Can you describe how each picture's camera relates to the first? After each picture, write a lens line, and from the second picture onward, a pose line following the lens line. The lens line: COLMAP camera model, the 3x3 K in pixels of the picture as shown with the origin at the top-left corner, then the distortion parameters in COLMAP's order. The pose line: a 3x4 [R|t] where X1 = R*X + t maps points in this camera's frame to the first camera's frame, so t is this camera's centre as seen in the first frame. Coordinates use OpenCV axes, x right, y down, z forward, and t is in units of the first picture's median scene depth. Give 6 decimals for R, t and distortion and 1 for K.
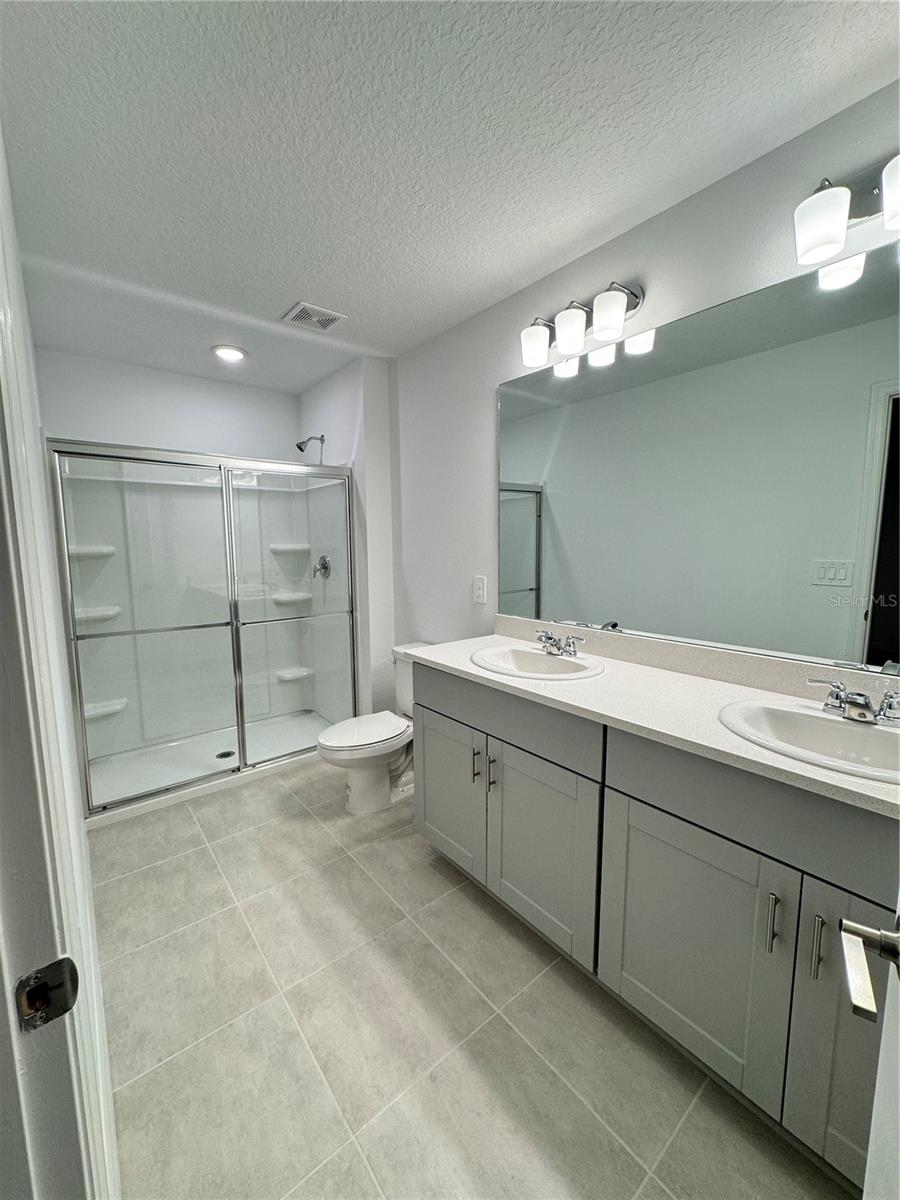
lens RADIAL K [[480.4, 0, 450.0], [0, 480.4, 600.0], [0, 0, 1]] dist [-0.000012, -0.000047]
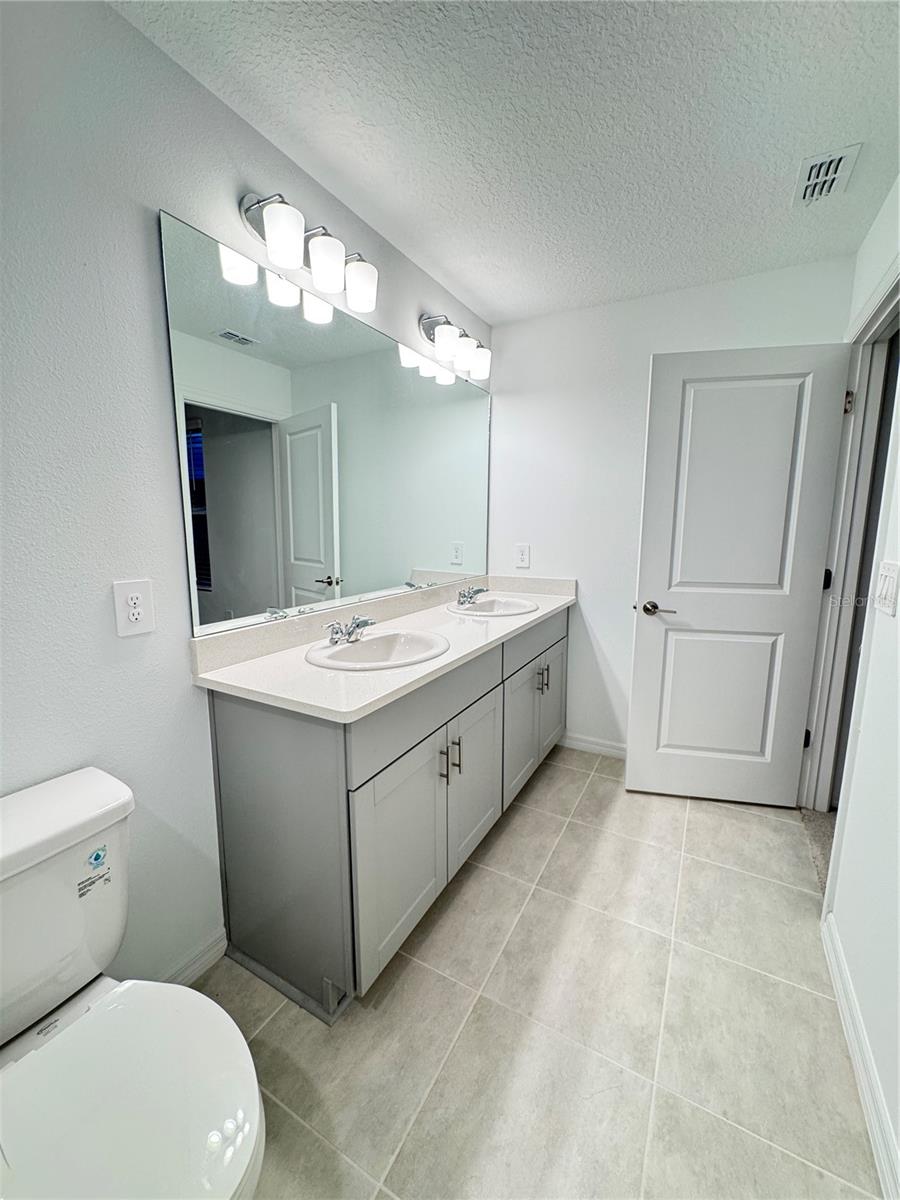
lens RADIAL K [[480.4, 0, 450.0], [0, 480.4, 600.0], [0, 0, 1]] dist [-0.000012, -0.000047]
pose [[-0.372276, -0.138718, 0.917697, -0.871374], [0.111675, 0.974889, 0.192666, -0.150819], [-0.921379, 0.174209, -0.347437, 1.501148]]
